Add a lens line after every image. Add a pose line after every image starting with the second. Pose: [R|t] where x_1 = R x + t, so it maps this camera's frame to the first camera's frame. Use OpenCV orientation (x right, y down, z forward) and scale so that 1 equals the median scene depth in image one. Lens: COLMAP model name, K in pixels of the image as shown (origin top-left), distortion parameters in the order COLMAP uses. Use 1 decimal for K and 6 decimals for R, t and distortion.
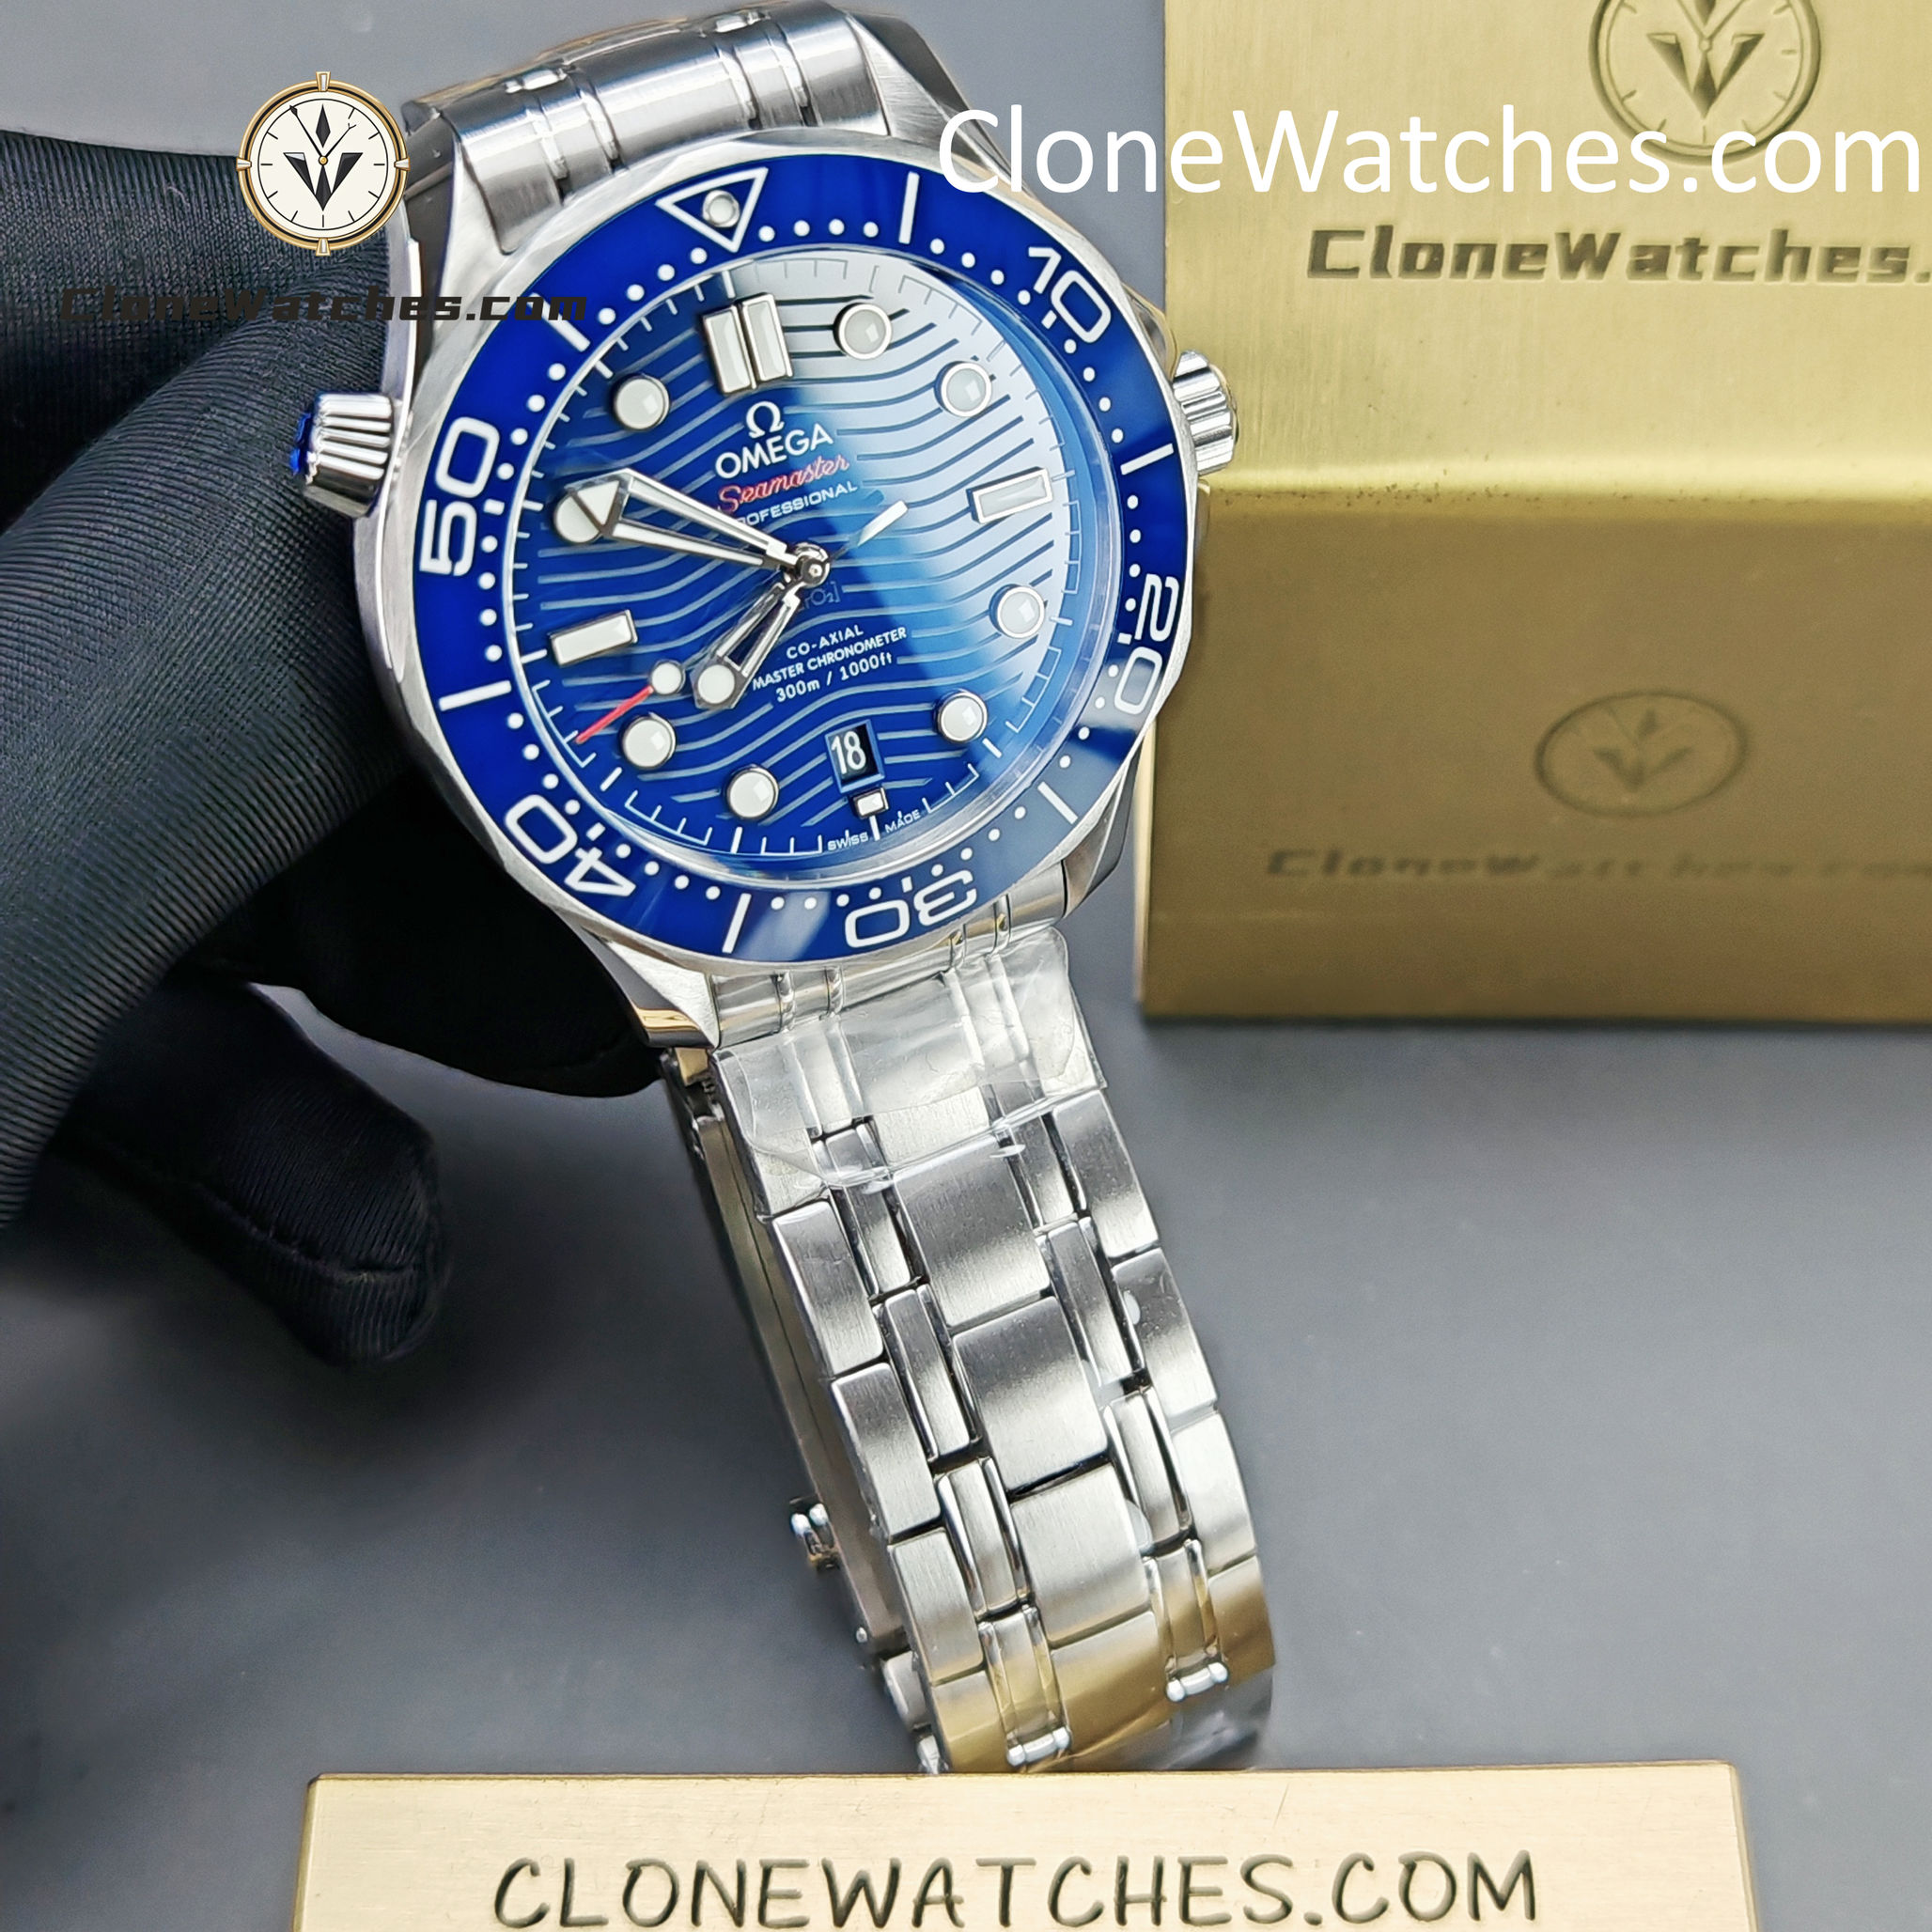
lens RADIAL K [[3419.7, 0, 968.9], [0, 3419.7, 936.0], [0, 0, 1]] dist [0.353223, -4.324310]
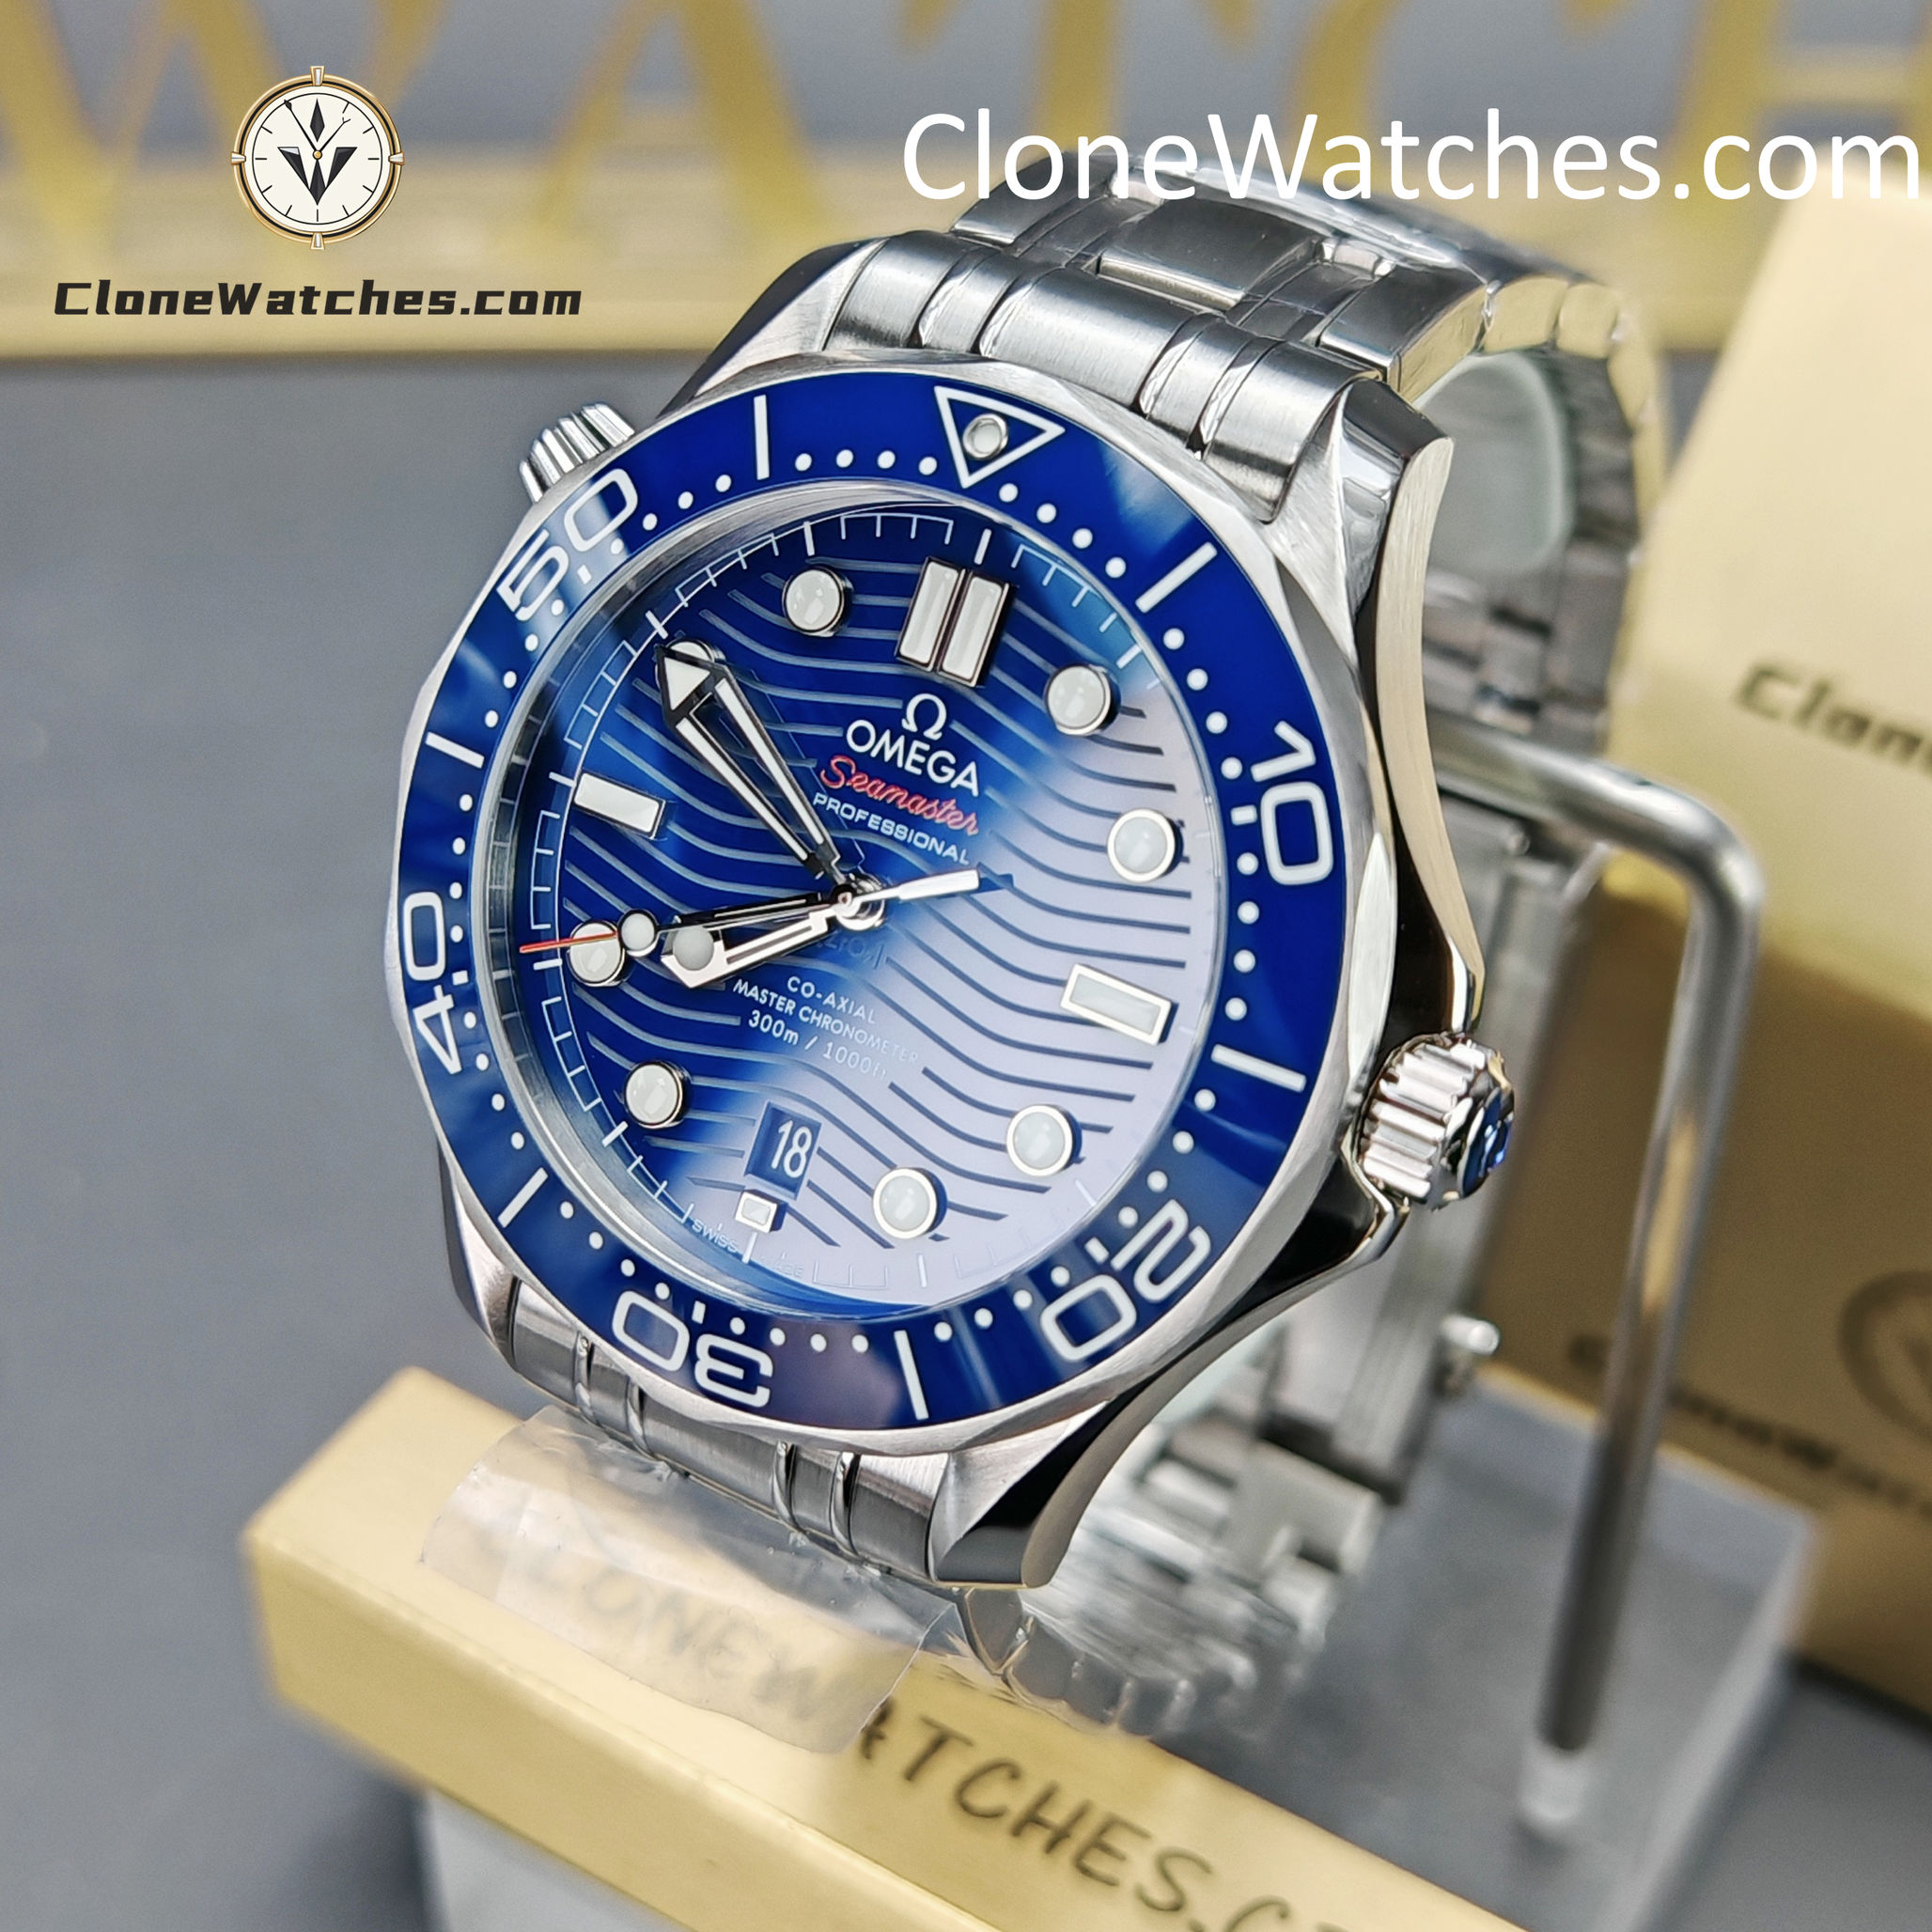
lens RADIAL K [[3419.7, 0, 968.9], [0, 3419.7, 936.0], [0, 0, 1]] dist [0.353223, -4.324310]
pose [[0.550186, 0.526320, -0.648293, 0.475656], [-0.689662, 0.724127, 0.002592, -0.121740], [0.470811, 0.445676, 0.761387, 0.428431]]
